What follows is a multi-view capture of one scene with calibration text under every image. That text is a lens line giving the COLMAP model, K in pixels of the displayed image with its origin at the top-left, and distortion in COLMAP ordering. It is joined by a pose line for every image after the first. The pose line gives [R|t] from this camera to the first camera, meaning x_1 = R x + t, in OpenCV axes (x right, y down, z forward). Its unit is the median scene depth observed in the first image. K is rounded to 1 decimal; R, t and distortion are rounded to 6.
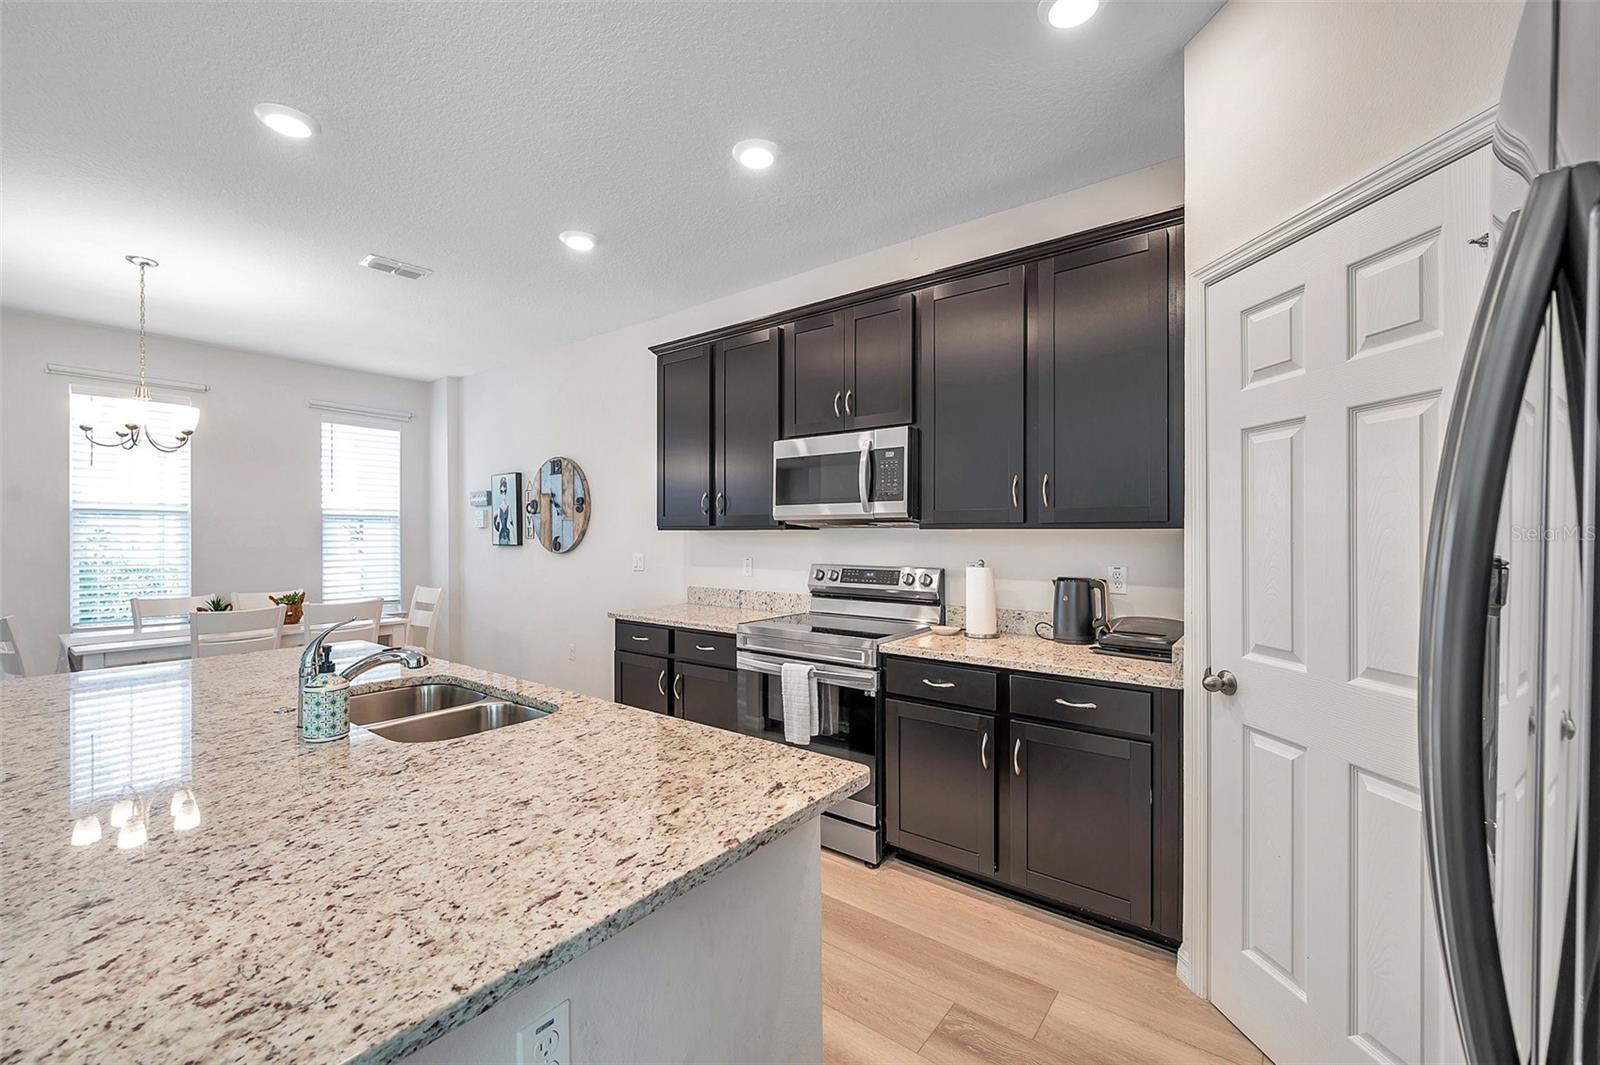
lens RADIAL K [[651.8, 0, 801.3], [0, 651.8, 535.4], [0, 0, 1]] dist [-0.002493, 0.000694]
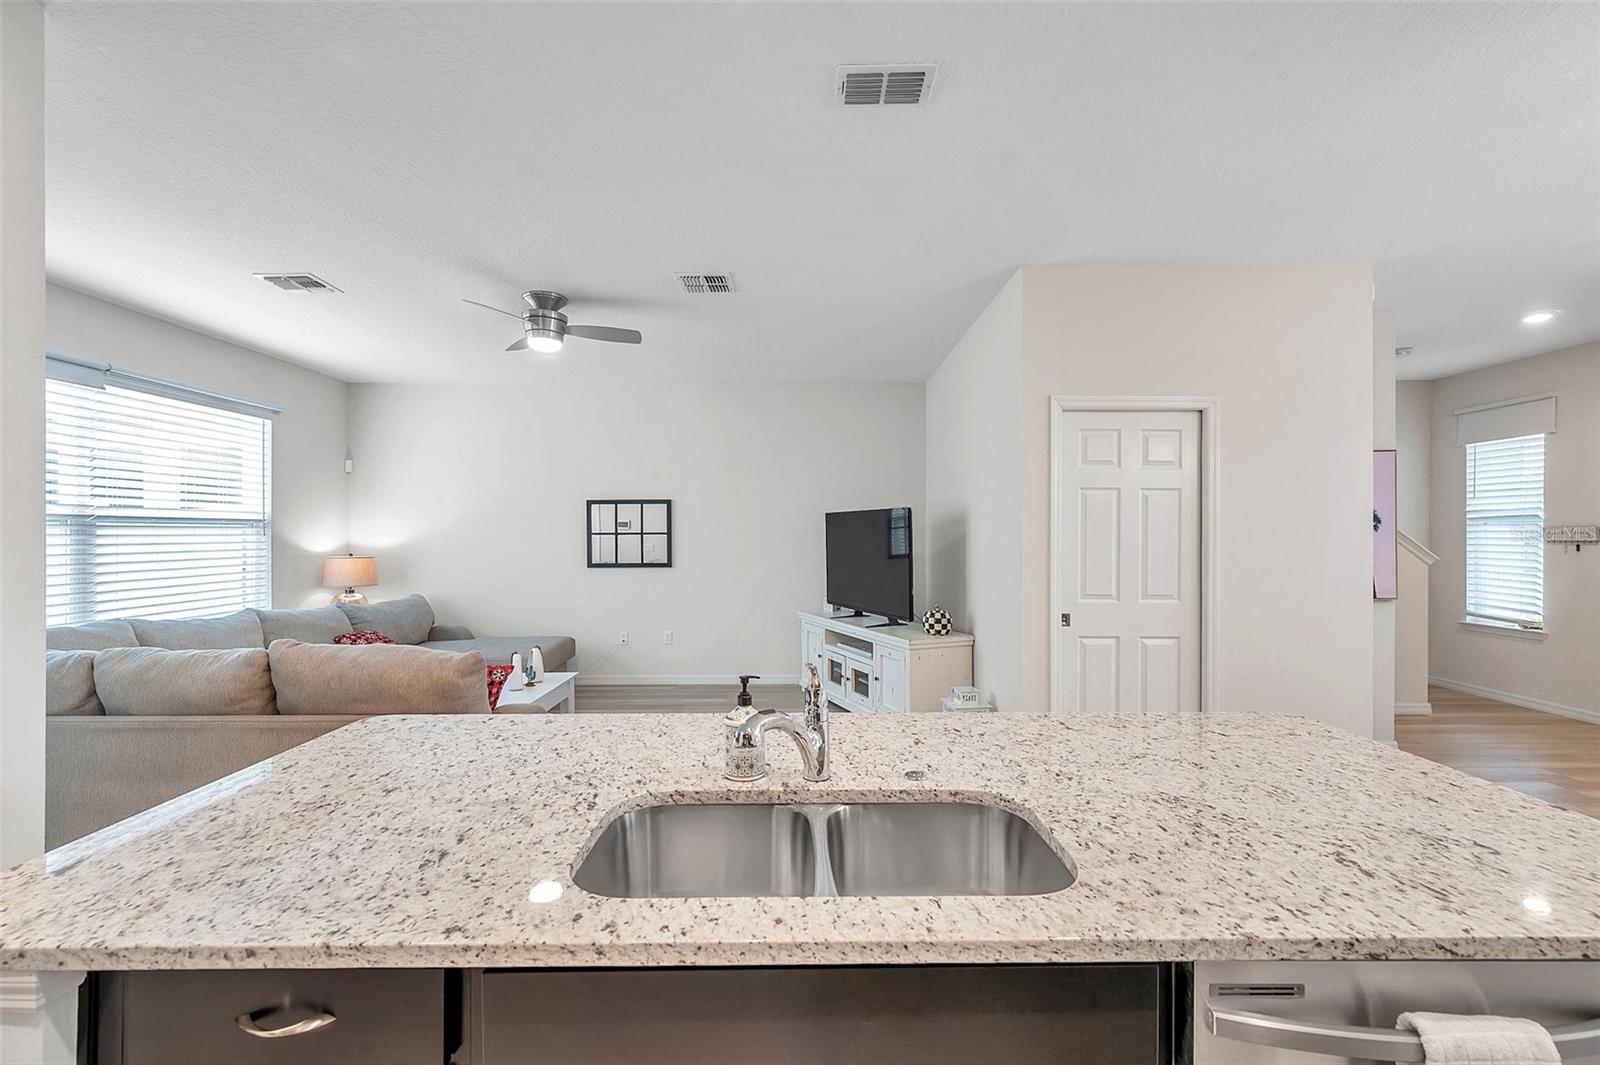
lens RADIAL K [[684.9, 0, 801.2], [0, 684.9, 534.7], [0, 0, 1]] dist [-0.002572, 0.000406]
pose [[-0.790693, 0.001481, -0.612211, -0.087895], [0.000384, 0.999998, 0.001922, -0.014711], [0.612213, 0.001285, -0.790692, 0.807921]]
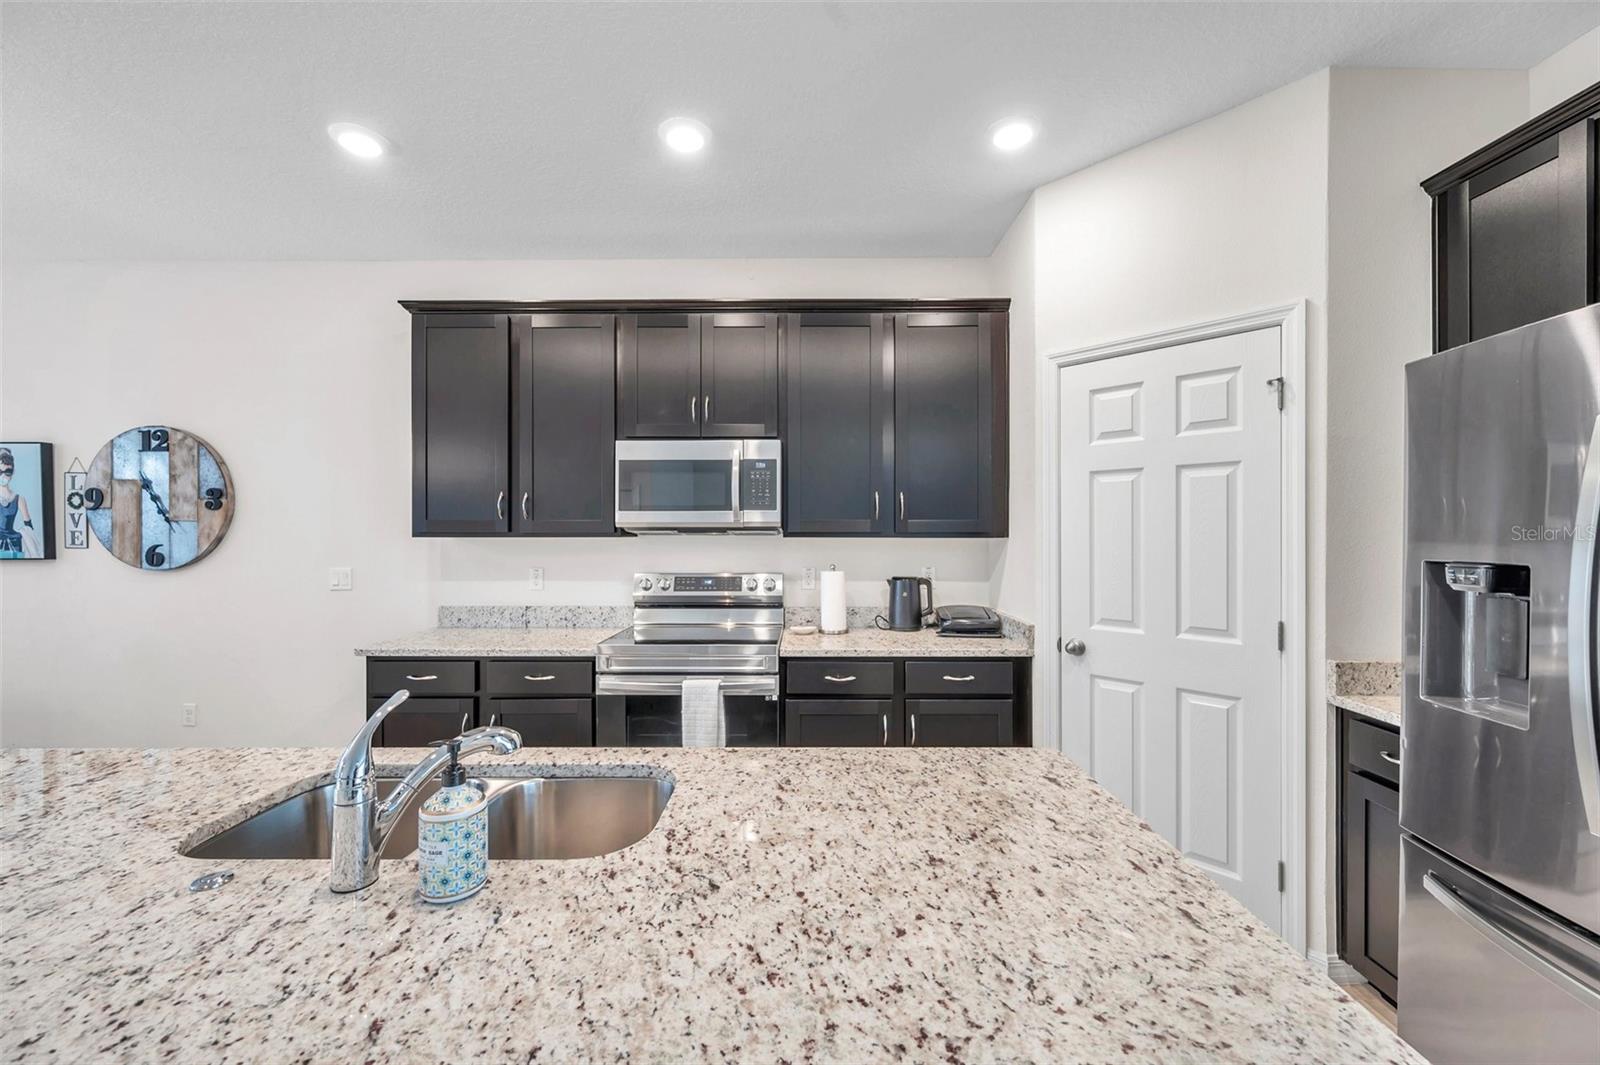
lens RADIAL K [[630.1, 0, 801.3], [0, 630.1, 534.5], [0, 0, 1]] dist [-0.001227, -0.000492]
pose [[0.798718, -0.000990, 0.601704, -0.366994], [0.001680, 0.999998, -0.000586, -0.011994], [-0.601703, 0.001479, 0.798719, 0.141699]]
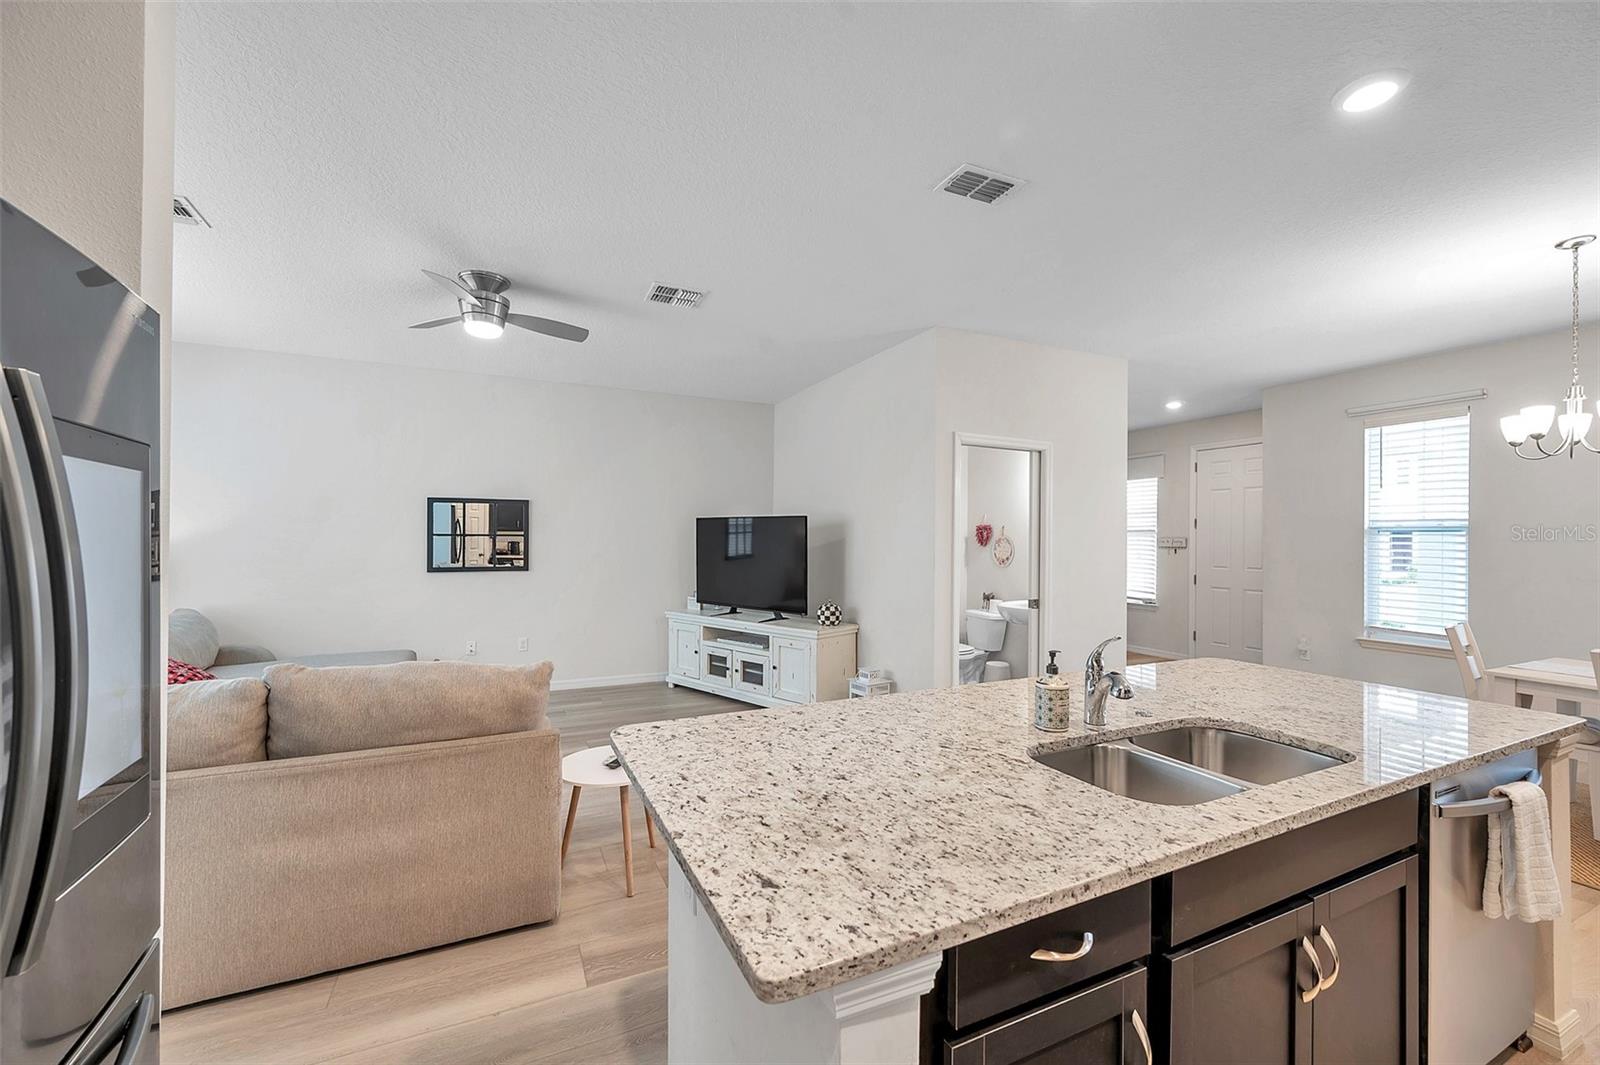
lens RADIAL K [[639.8, 0, 802.8], [0, 639.8, 535.6], [0, 0, 1]] dist [0.000132, -0.000825]
pose [[-0.450585, -0.008516, -0.892693, 0.233160], [-0.010332, 0.999937, -0.004324, -0.014270], [0.892674, 0.007275, -0.450645, 0.497224]]
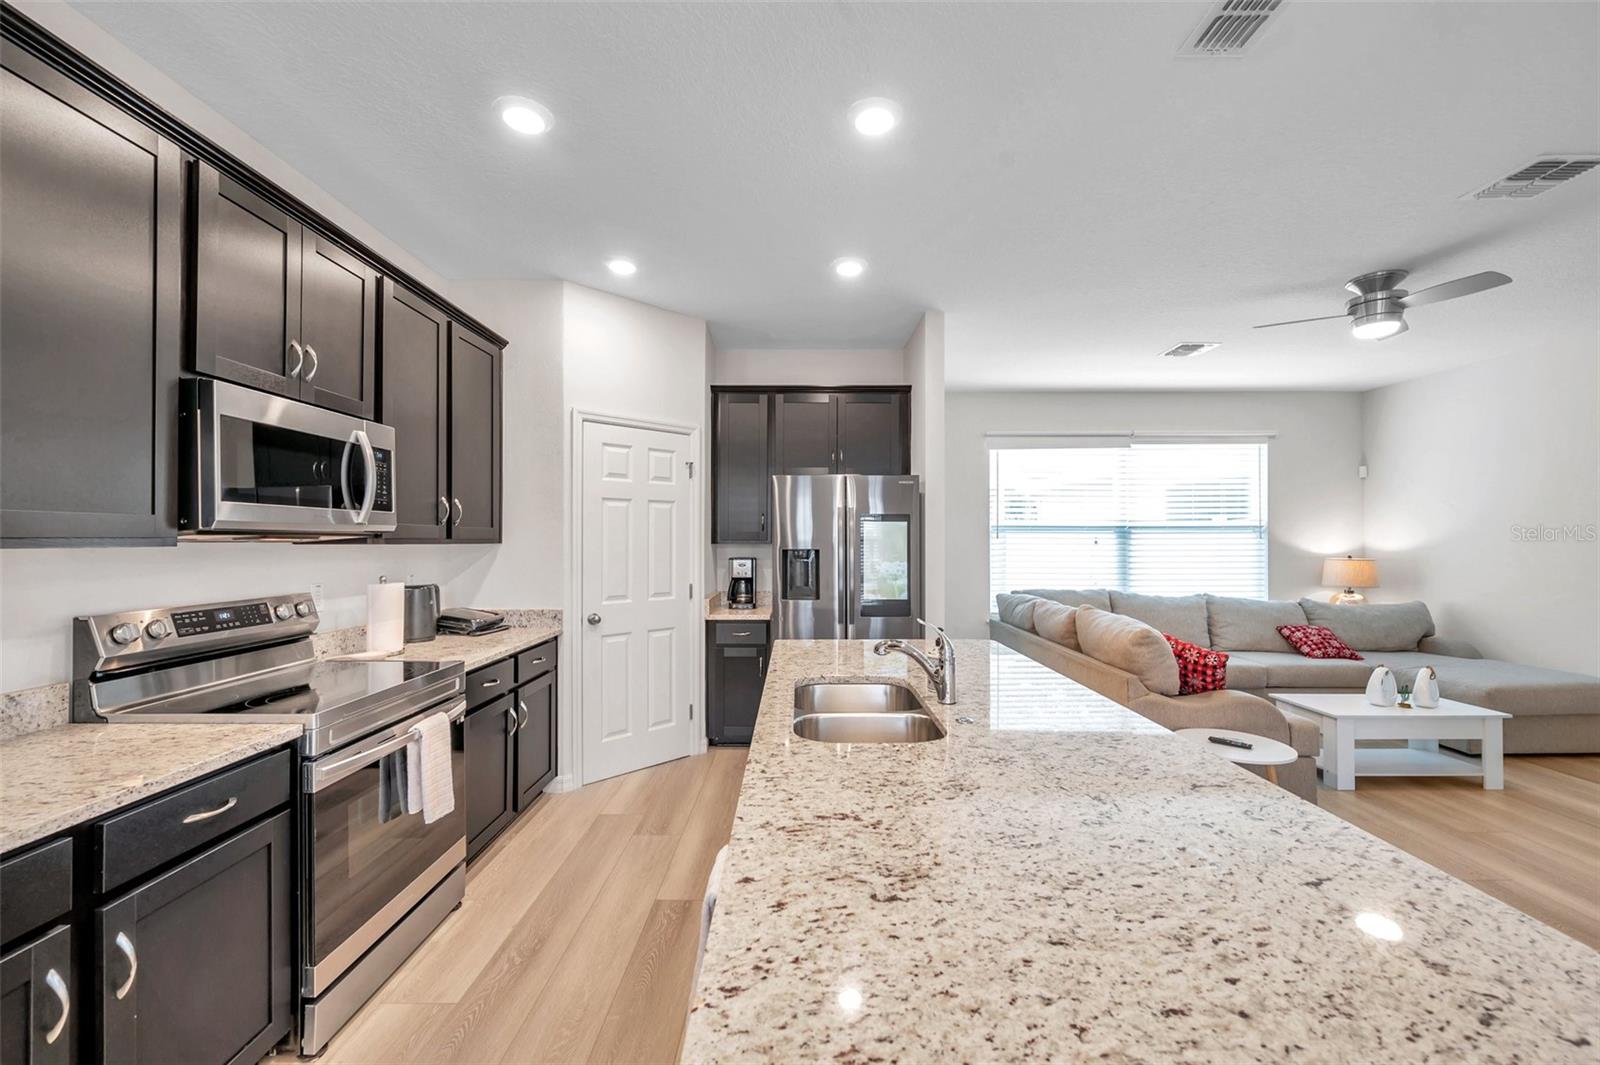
lens RADIAL K [[639.8, 0, 802.8], [0, 639.8, 535.6], [0, 0, 1]] dist [0.000132, -0.000825]
pose [[-0.609382, 0.006021, 0.792854, -0.746904], [0.003023, 0.999982, -0.005271, -0.013660], [-0.792871, -0.000816, -0.609389, 0.942237]]
